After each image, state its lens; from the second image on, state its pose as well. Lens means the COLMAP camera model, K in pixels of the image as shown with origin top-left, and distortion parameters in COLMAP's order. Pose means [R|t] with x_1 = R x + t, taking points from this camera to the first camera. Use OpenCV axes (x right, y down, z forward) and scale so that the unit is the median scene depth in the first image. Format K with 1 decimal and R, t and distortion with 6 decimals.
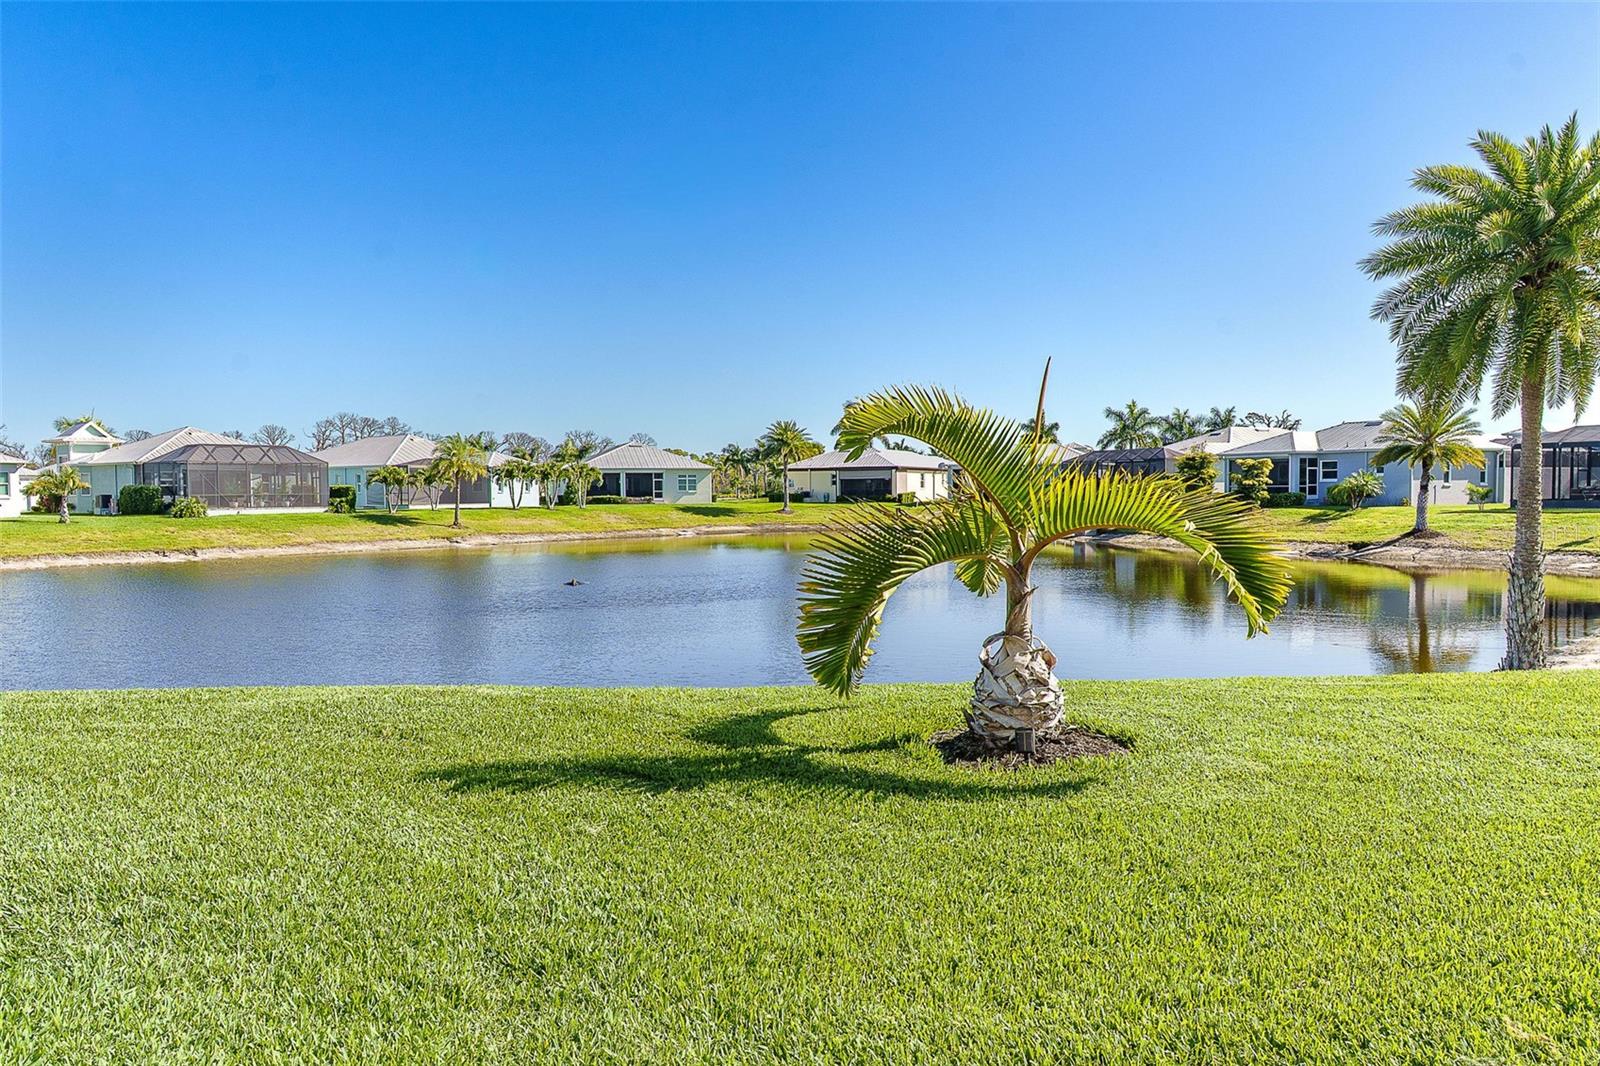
lens RADIAL K [[1047.3, 0, 869.4], [0, 1047.3, 534.3], [0, 0, 1]] dist [-0.002410, -0.002557]
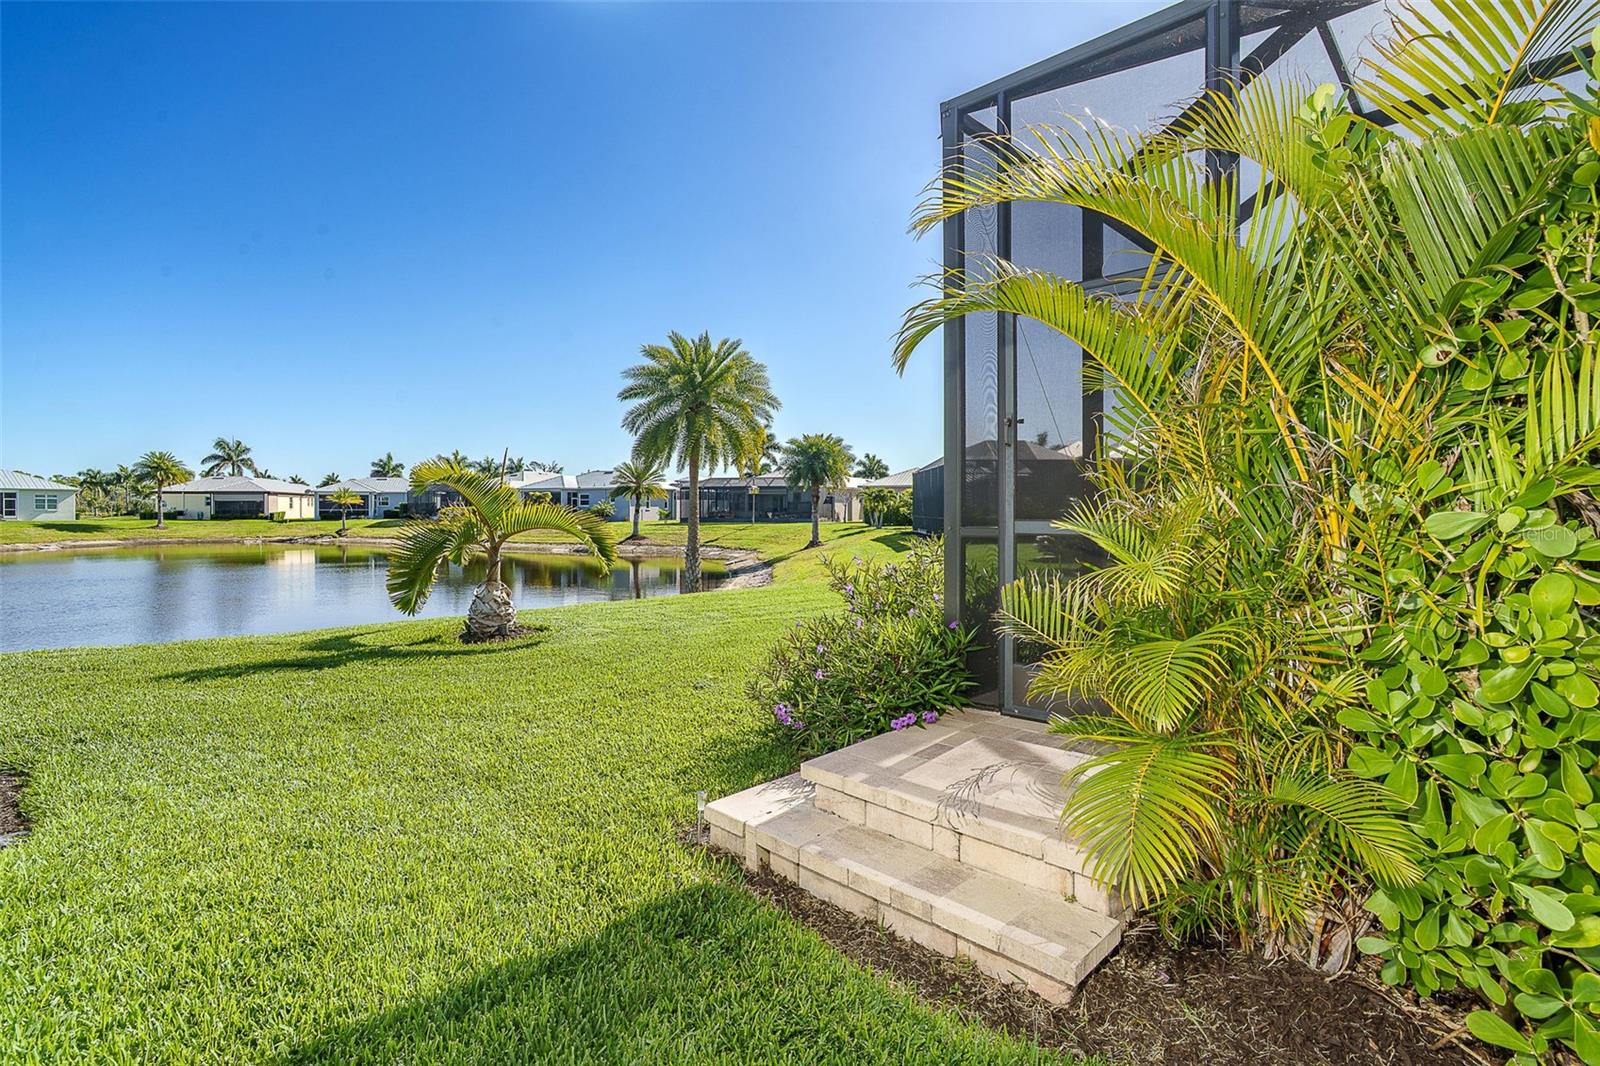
lens RADIAL K [[996.6, 0, 806.0], [0, 996.6, 565.4], [0, 0, 1]] dist [-0.066429, 0.053149]
pose [[0.763002, -0.027031, 0.645831, -0.308201], [0.019852, 0.999634, 0.018385, 0.020081], [-0.646091, -0.001207, 0.763259, -0.418800]]
